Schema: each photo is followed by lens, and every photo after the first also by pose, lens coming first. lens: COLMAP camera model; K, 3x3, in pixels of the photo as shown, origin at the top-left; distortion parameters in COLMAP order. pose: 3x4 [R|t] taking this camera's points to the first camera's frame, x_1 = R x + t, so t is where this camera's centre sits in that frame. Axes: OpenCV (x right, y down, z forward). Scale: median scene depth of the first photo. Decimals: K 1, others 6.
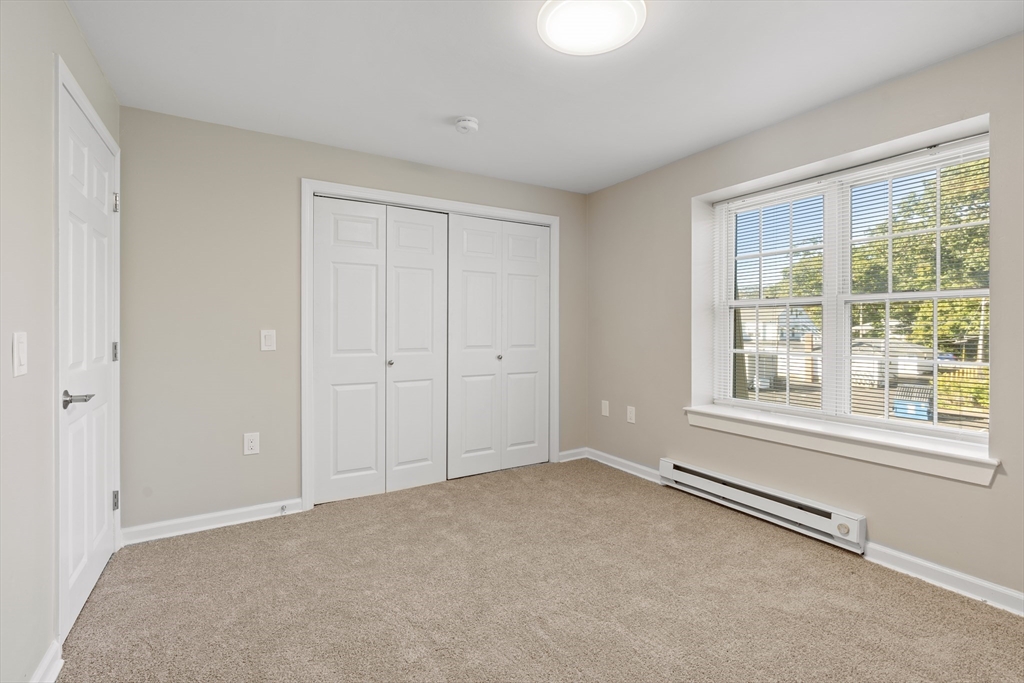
lens RADIAL K [[463.0, 0, 515.9], [0, 463.0, 332.1], [0, 0, 1]] dist [-0.009671, 0.004269]
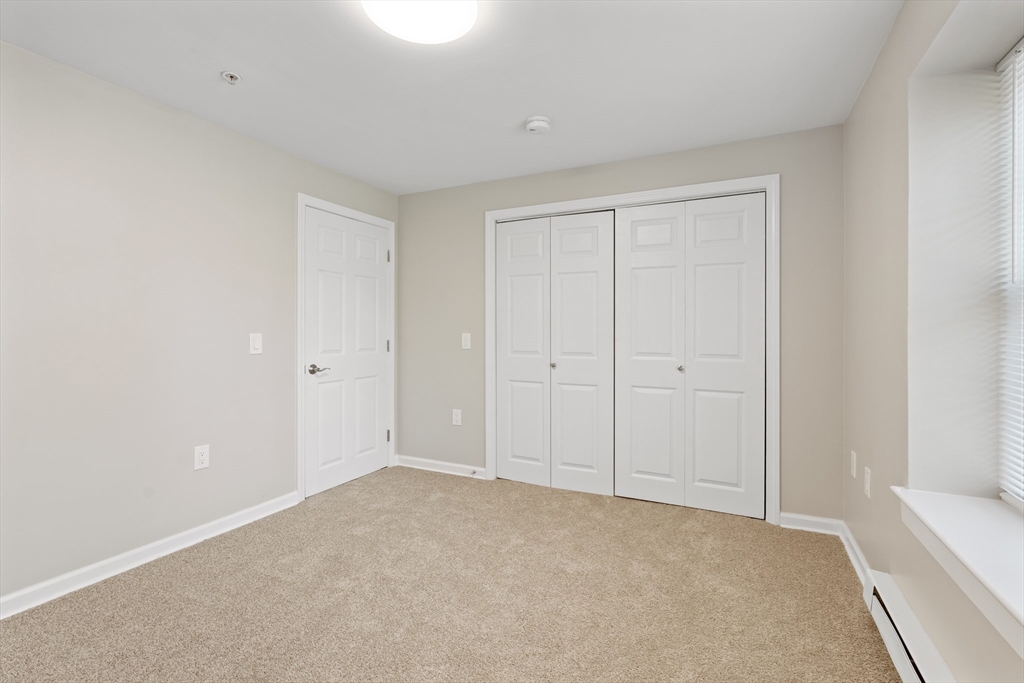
lens RADIAL K [[463.0, 0, 515.9], [0, 463.0, 332.1], [0, 0, 1]] dist [-0.009671, 0.004269]
pose [[0.537600, 0.004203, -0.843190, 0.595961], [-0.009367, 0.999956, -0.000988, -0.007433], [0.843148, 0.008430, 0.537616, 0.374248]]
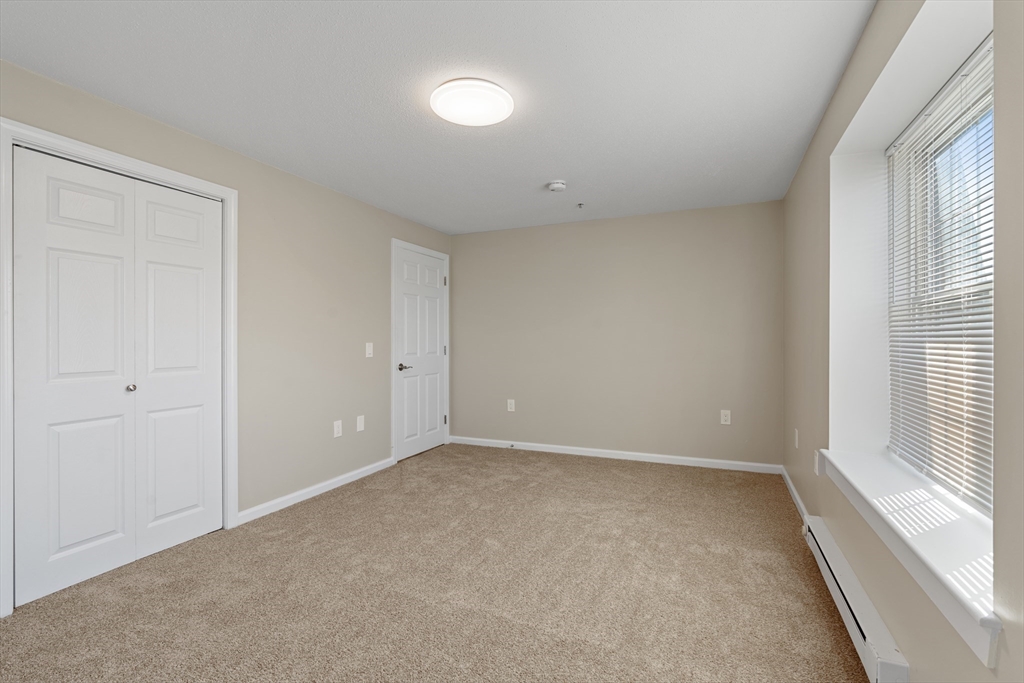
lens RADIAL K [[463.0, 0, 515.9], [0, 463.0, 332.1], [0, 0, 1]] dist [-0.009671, 0.004269]
pose [[0.576753, -0.010486, -0.816851, 0.830884], [-0.002854, 0.999886, -0.014851, -0.007597], [0.816914, 0.010897, 0.576657, 0.017890]]
